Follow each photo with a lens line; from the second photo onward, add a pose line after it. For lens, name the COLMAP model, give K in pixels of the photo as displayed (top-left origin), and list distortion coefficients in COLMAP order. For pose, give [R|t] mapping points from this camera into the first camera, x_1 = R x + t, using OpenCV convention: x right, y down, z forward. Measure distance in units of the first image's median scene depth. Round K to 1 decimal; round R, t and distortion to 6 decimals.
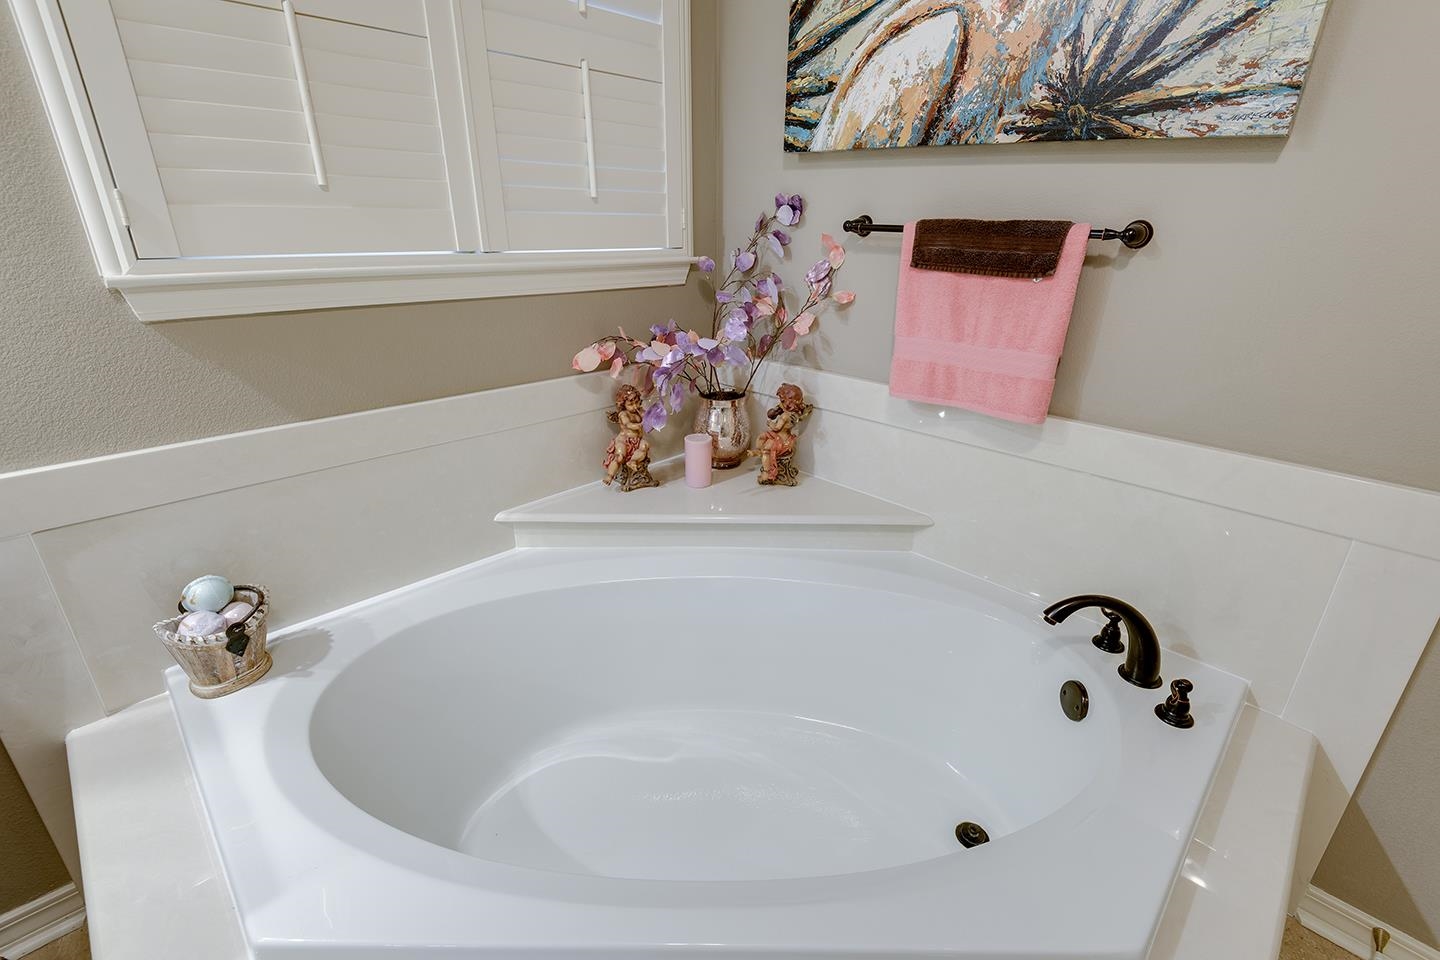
lens RADIAL K [[655.9, 0, 720.0], [0, 655.9, 480.0], [0, 0, 1]] dist [0.030143, -0.016058]
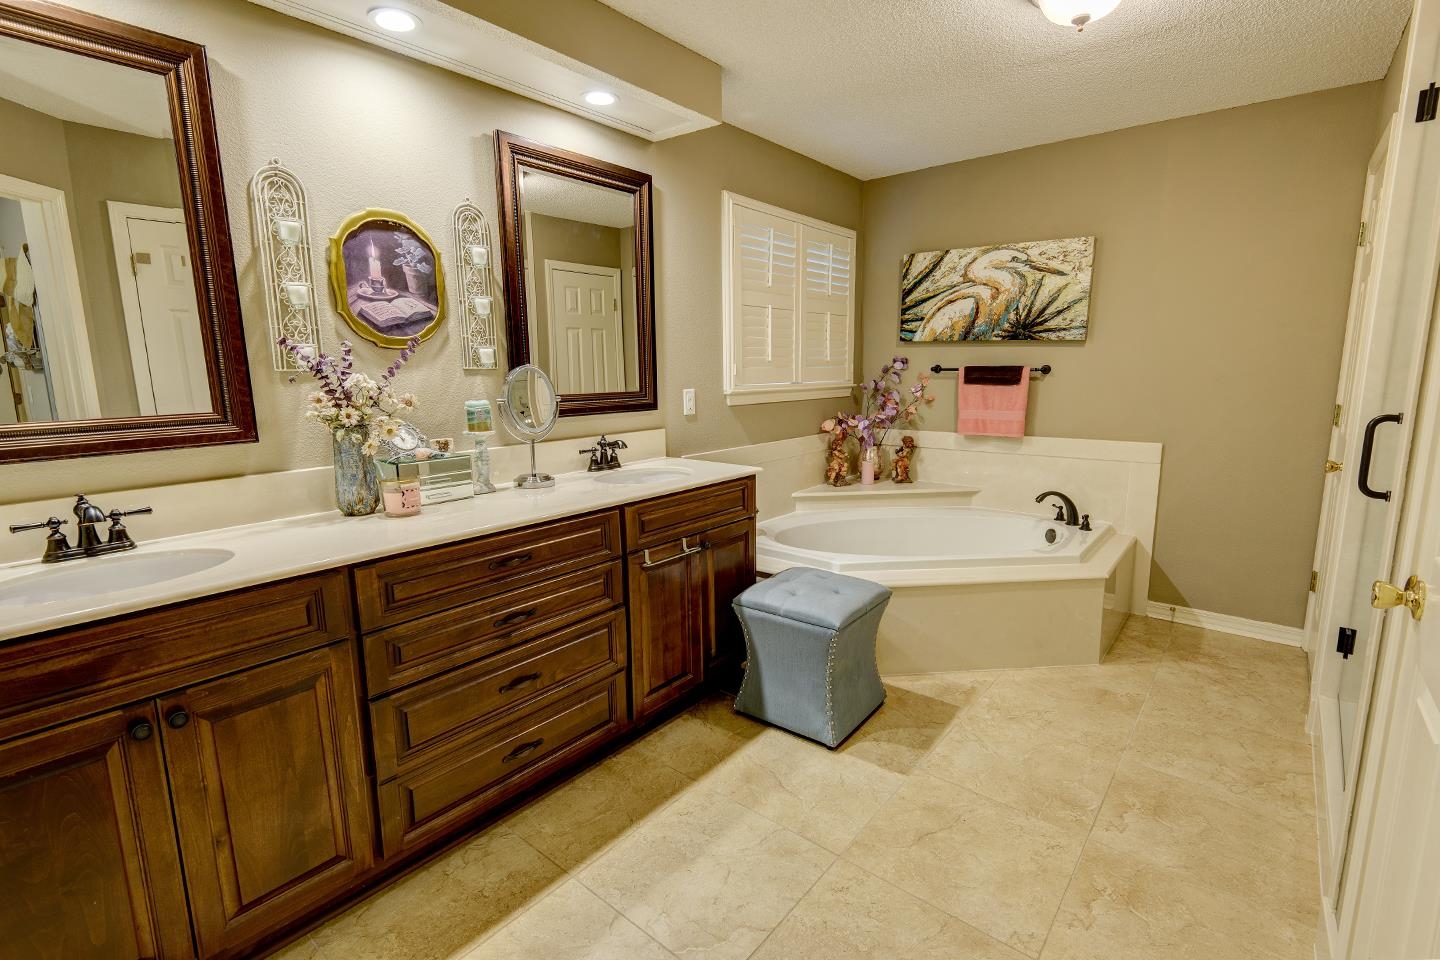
lens RADIAL K [[655.9, 0, 720.0], [0, 655.9, 480.0], [0, 0, 1]] dist [0.030143, -0.016058]
pose [[0.995489, -0.038250, 0.086823, -0.905618], [0.055393, 0.977281, -0.204581, 0.525122], [-0.077025, 0.208467, 0.974992, -1.372962]]
